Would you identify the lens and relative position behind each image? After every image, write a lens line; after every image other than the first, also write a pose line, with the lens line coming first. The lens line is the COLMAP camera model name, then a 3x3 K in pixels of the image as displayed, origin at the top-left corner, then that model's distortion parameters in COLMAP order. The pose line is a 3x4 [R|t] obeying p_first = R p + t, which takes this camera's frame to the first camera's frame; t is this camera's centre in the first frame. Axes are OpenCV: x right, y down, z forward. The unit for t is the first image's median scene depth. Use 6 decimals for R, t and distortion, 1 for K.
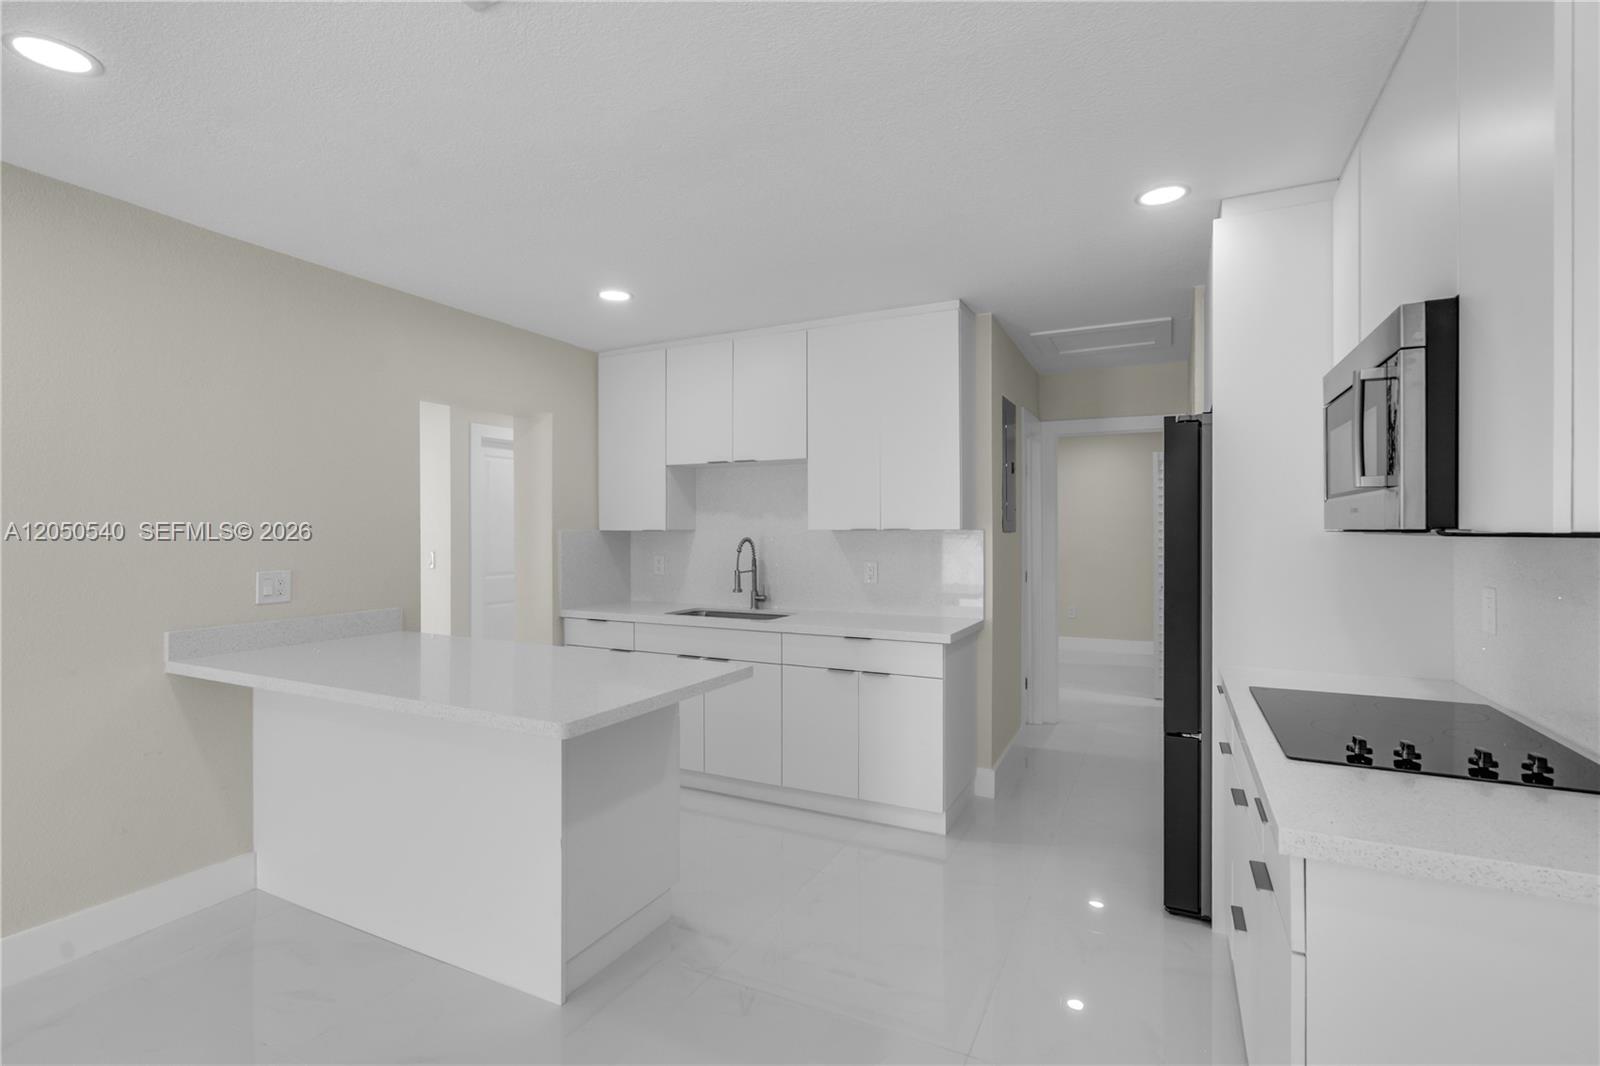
lens RADIAL K [[767.7, 0, 790.9], [0, 767.7, 530.1], [0, 0, 1]] dist [0.002804, 0.000169]
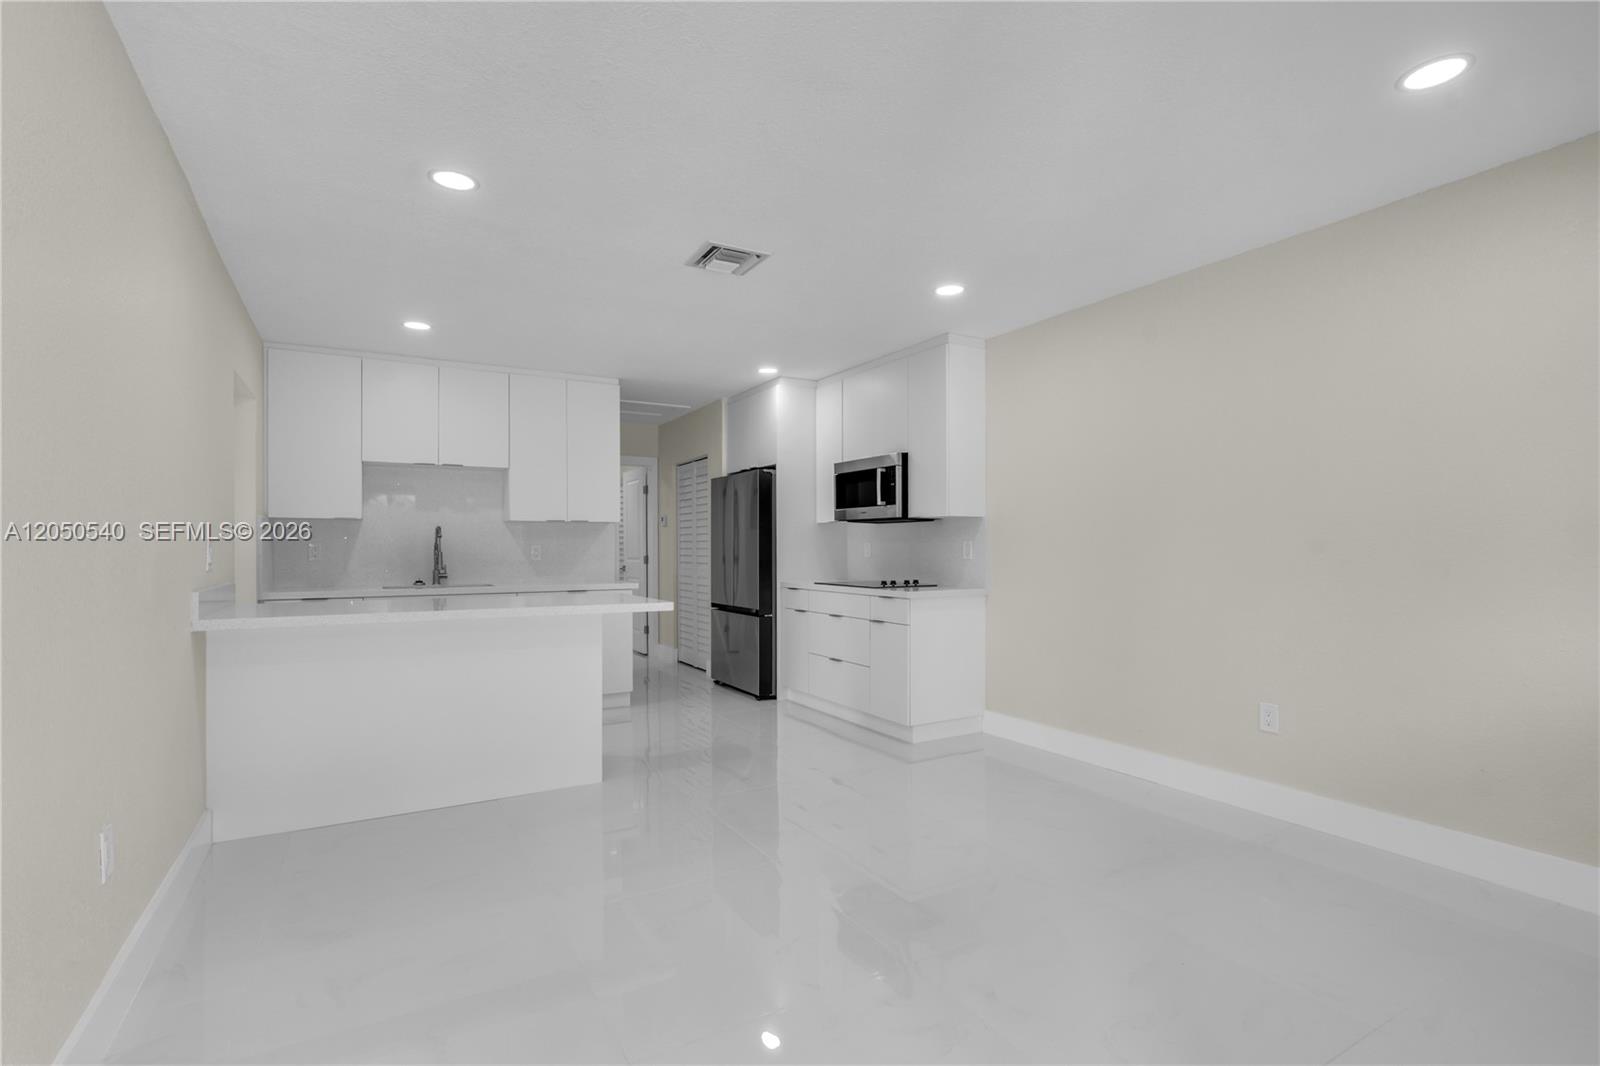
lens RADIAL K [[725.8, 0, 795.0], [0, 725.8, 538.5], [0, 0, 1]] dist [-0.005258, -0.000140]
pose [[0.558537, 0.008956, 0.829431, -0.767018], [-0.000811, 0.999947, -0.010251, 0.044730], [-0.829479, 0.005052, 0.558514, -0.147537]]
